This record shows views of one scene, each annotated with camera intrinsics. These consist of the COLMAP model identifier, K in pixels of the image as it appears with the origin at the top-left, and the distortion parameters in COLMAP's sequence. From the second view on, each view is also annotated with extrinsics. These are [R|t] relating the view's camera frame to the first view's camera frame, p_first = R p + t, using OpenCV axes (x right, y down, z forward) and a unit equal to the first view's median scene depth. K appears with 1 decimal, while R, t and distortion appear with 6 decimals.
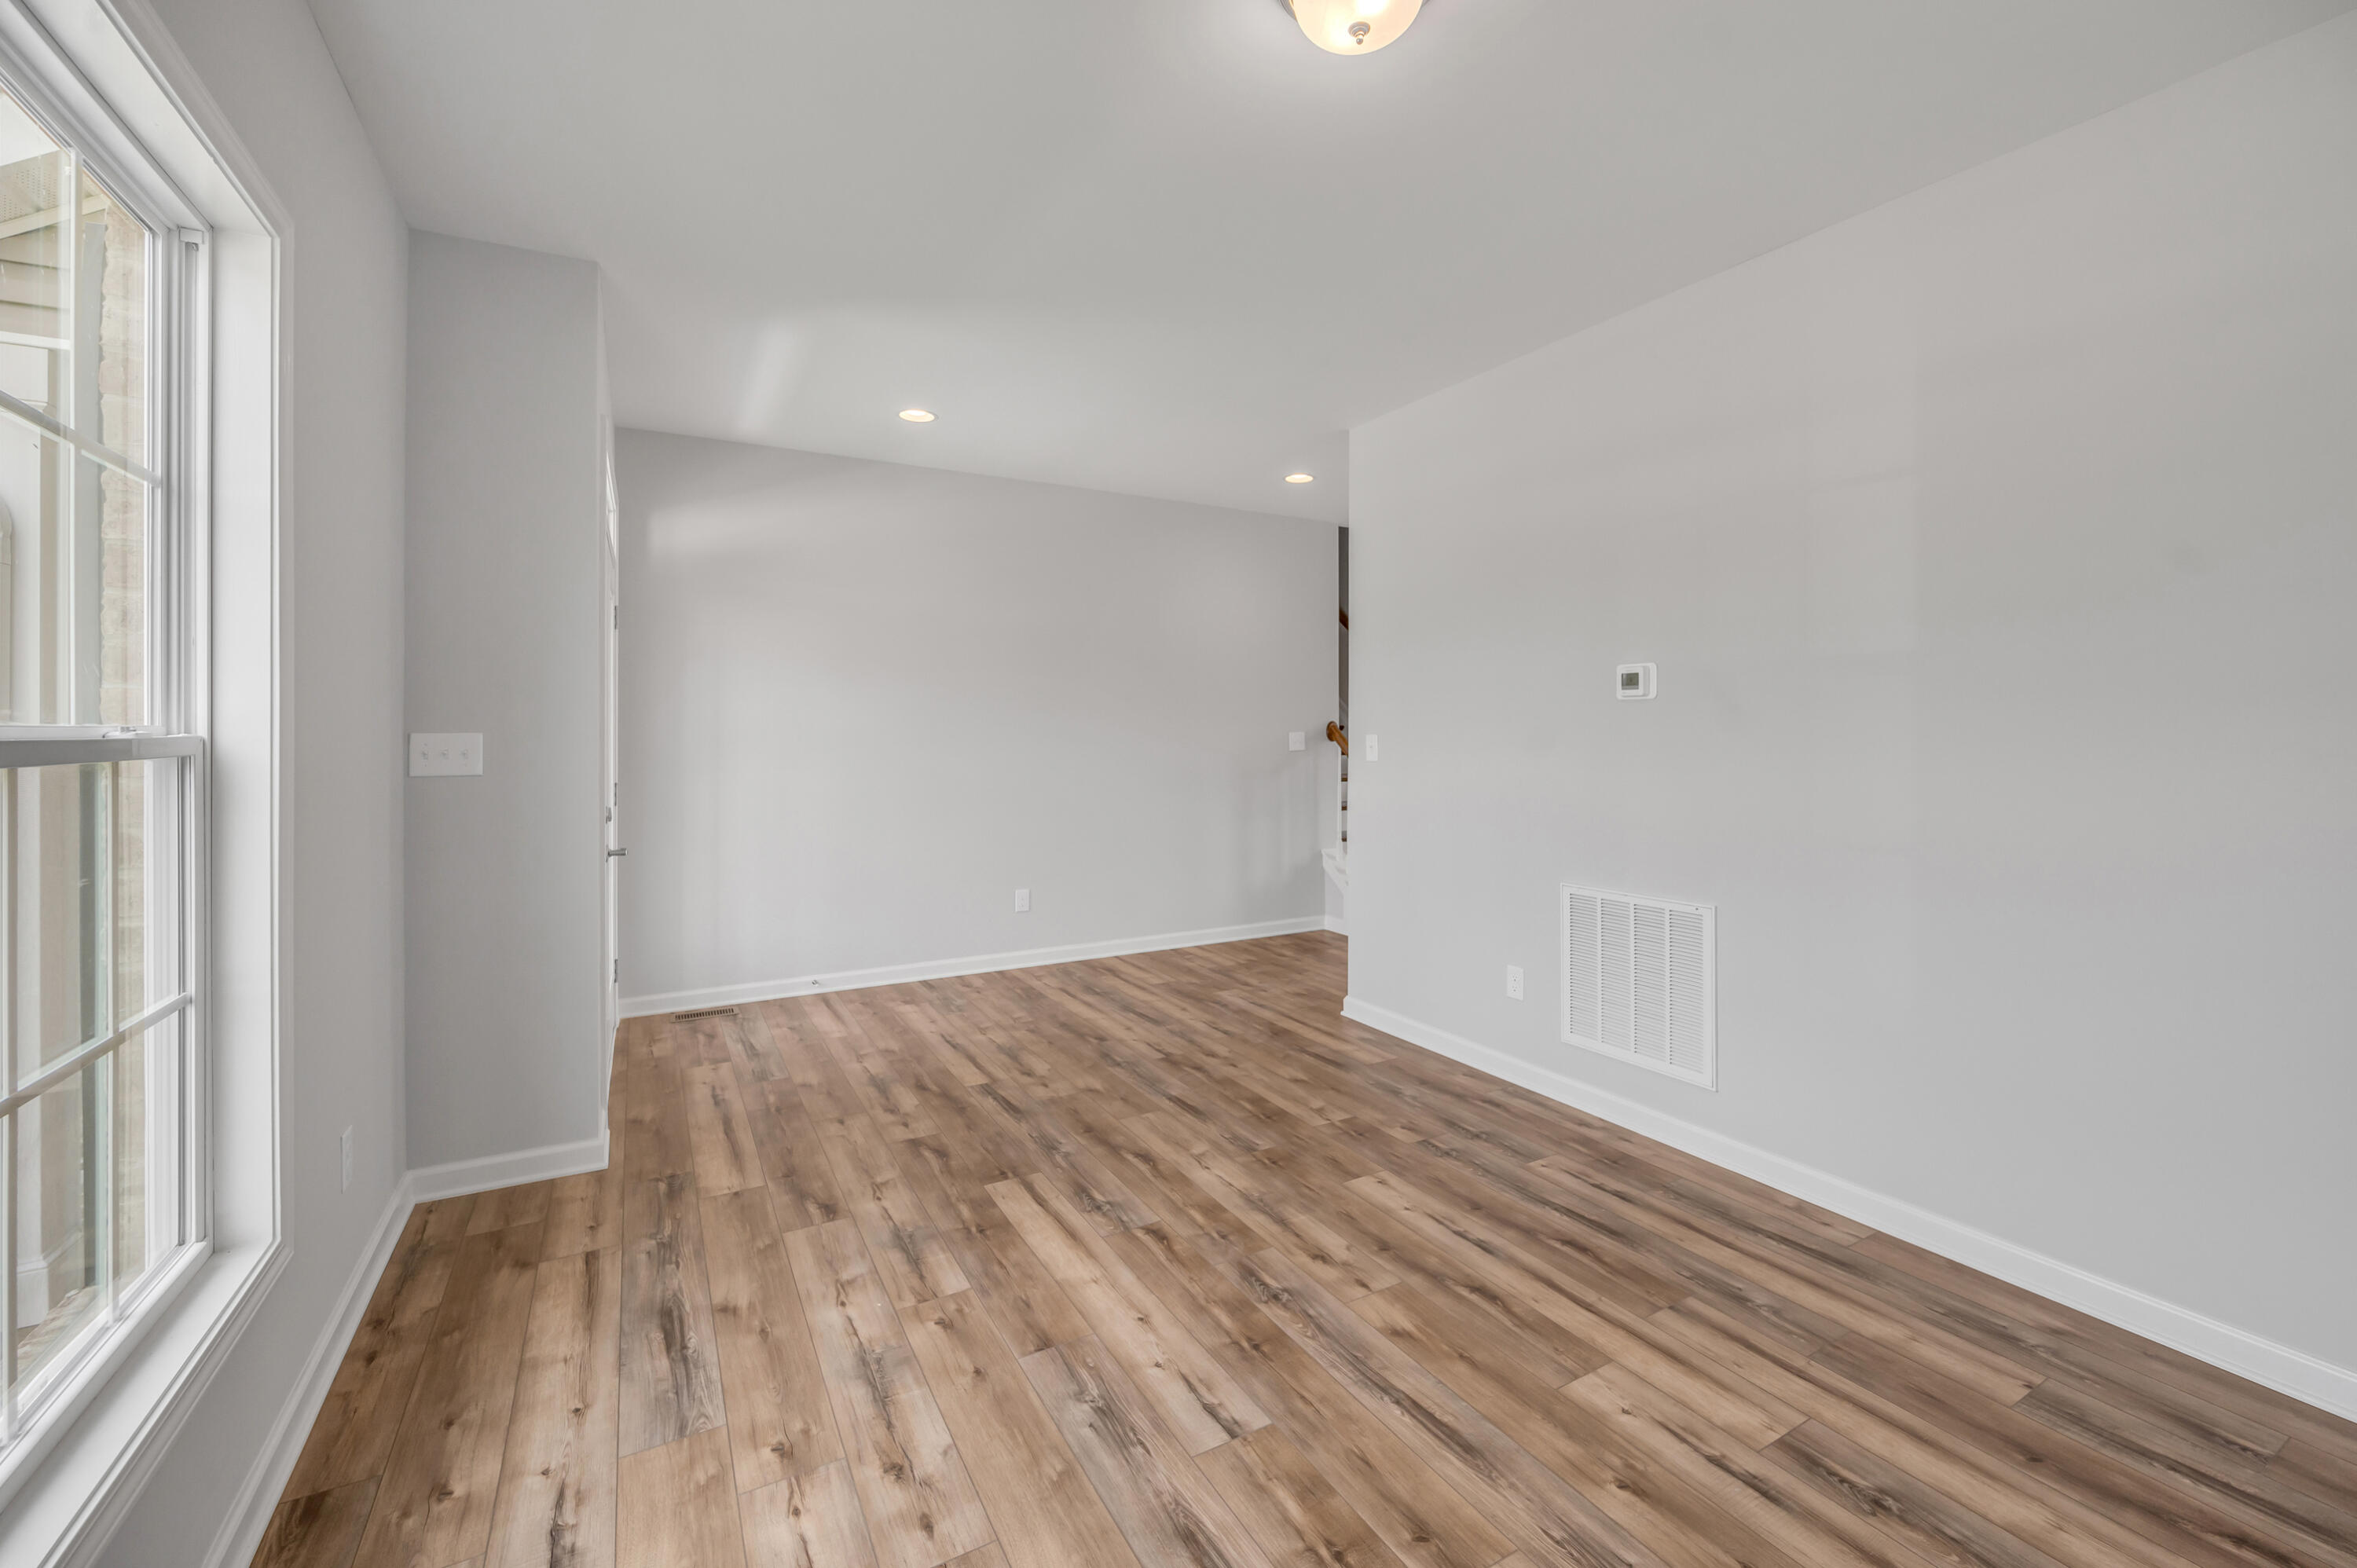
lens RADIAL K [[998.0, 0, 1168.5], [0, 998.0, 724.8], [0, 0, 1]] dist [0.001218, -0.000029]
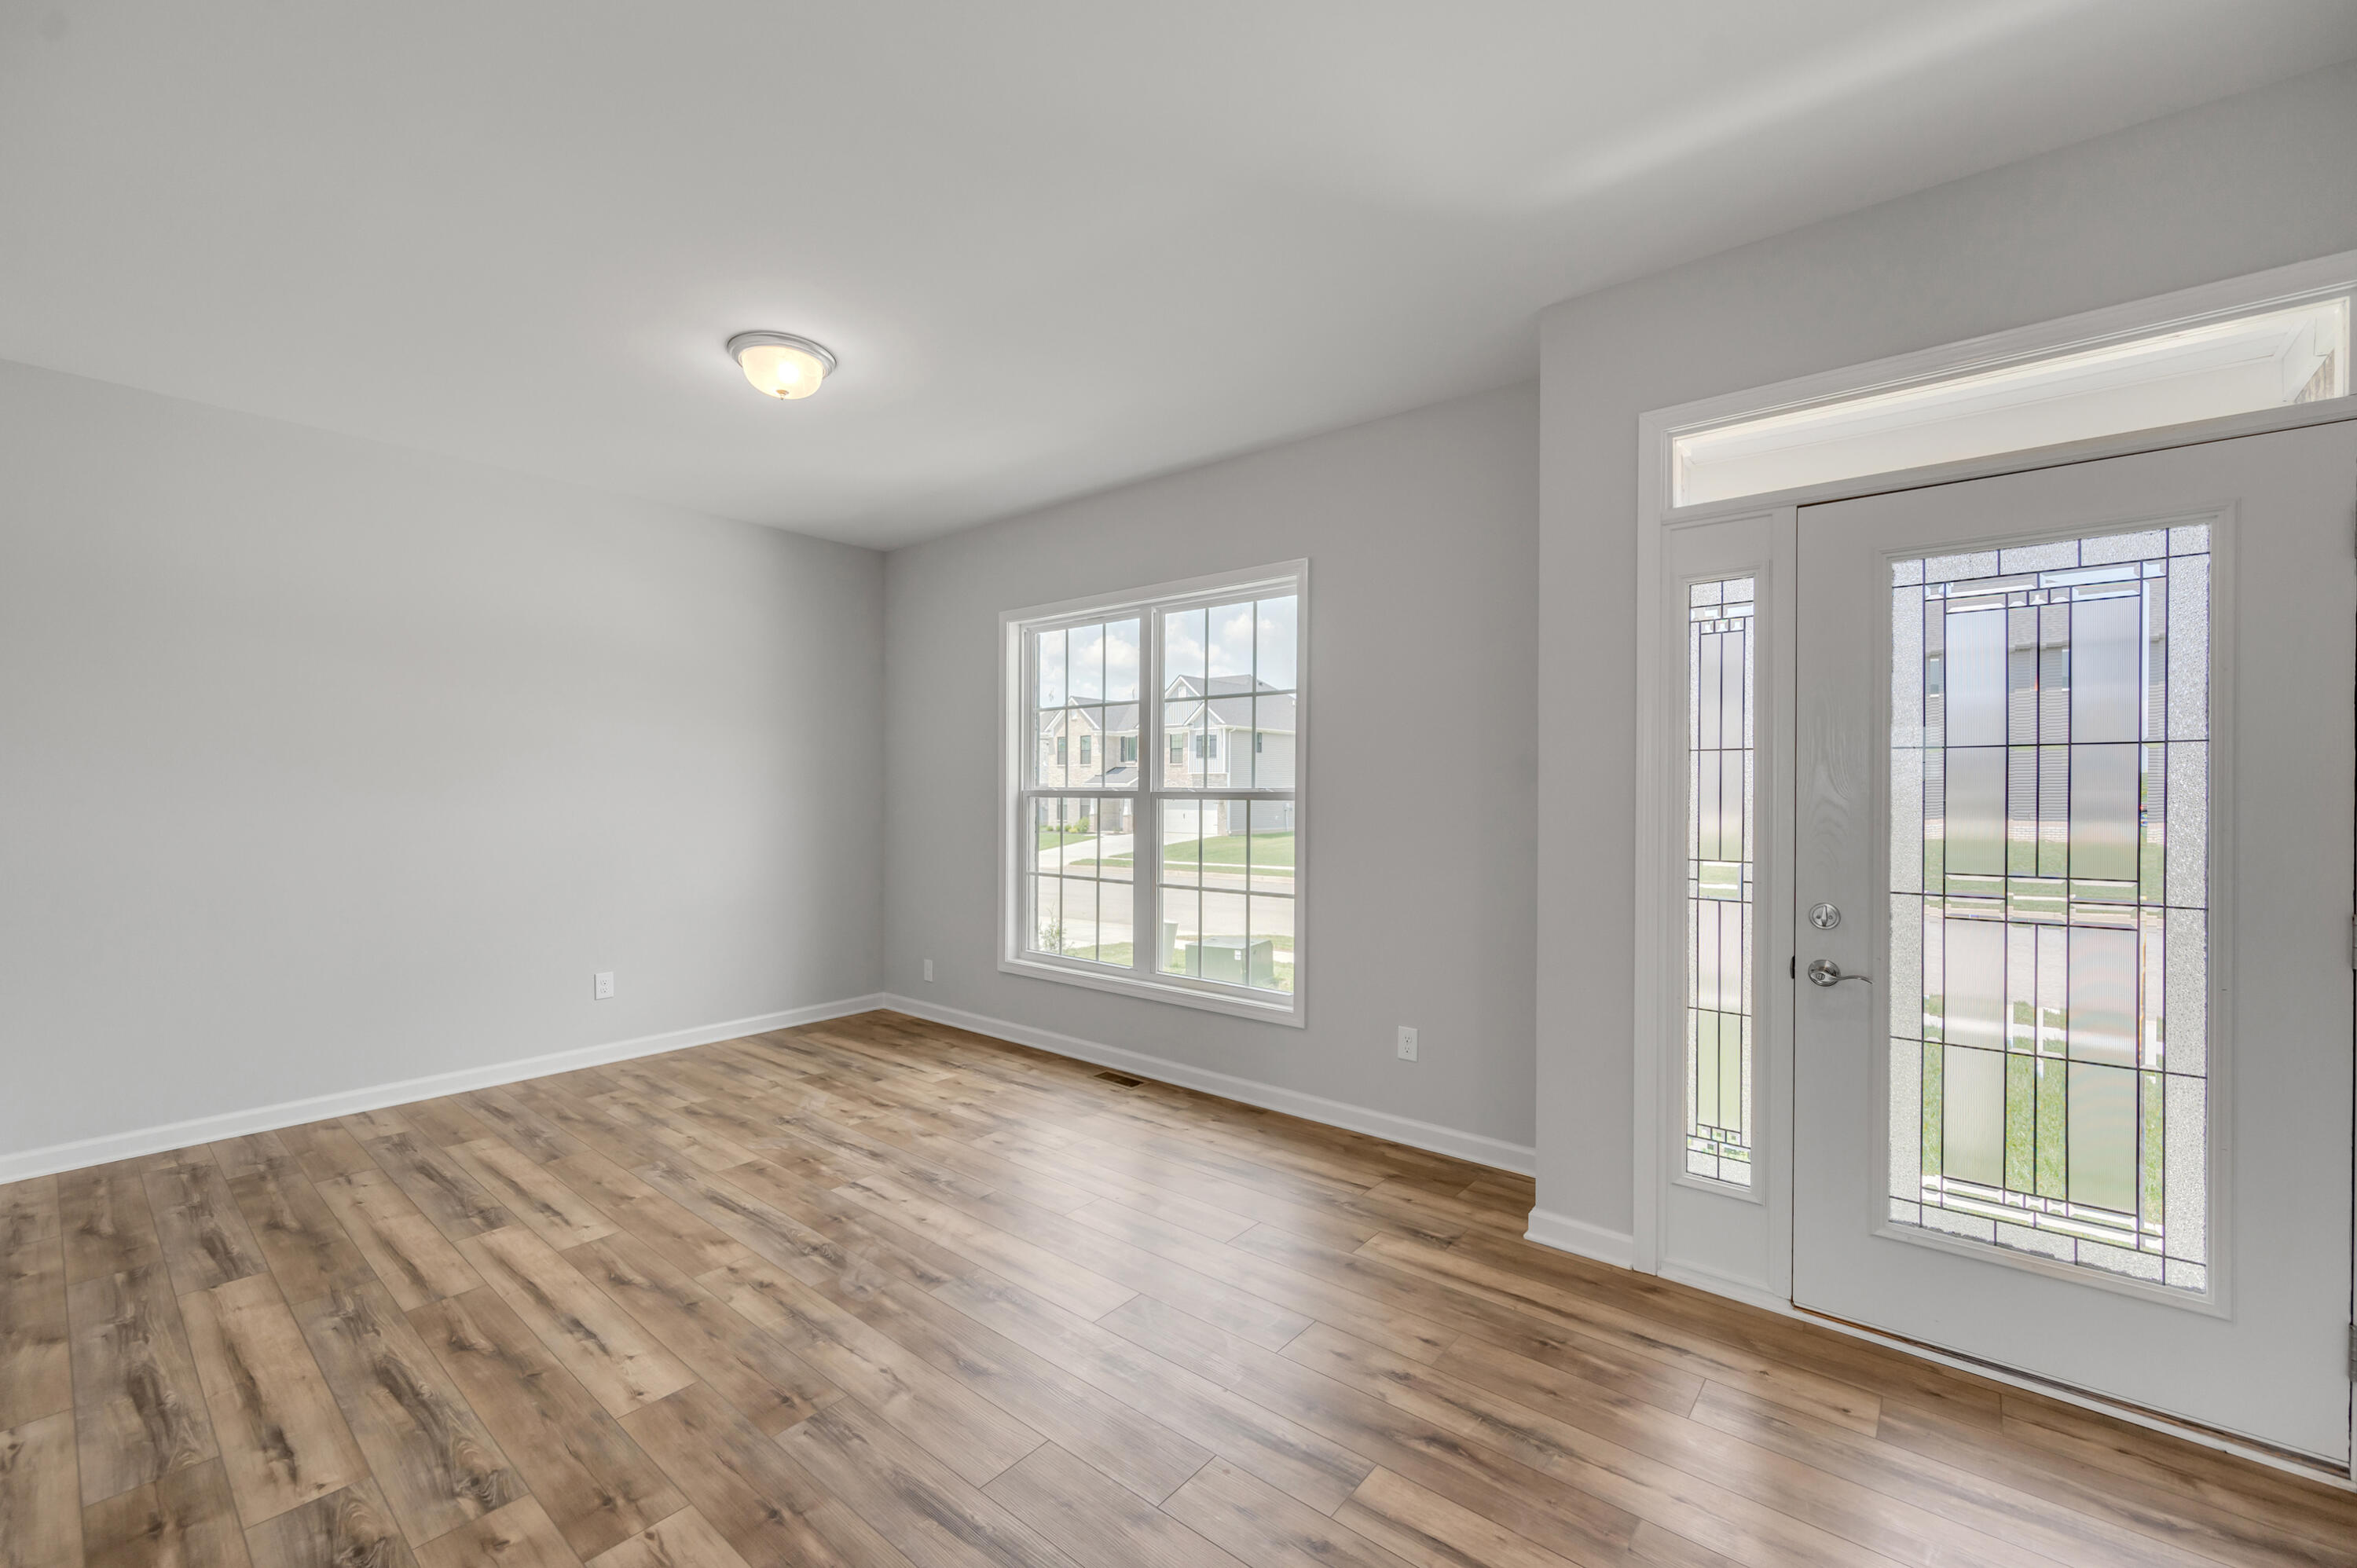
lens RADIAL K [[998.0, 0, 1186.2], [0, 998.0, 800.2], [0, 0, 1]] dist [0.001218, -0.000029]
pose [[-0.930492, 0.002547, -0.366304, 0.119186], [0.000331, 0.999981, 0.006113, 0.011976], [0.366312, 0.005566, -0.930475, 2.095000]]
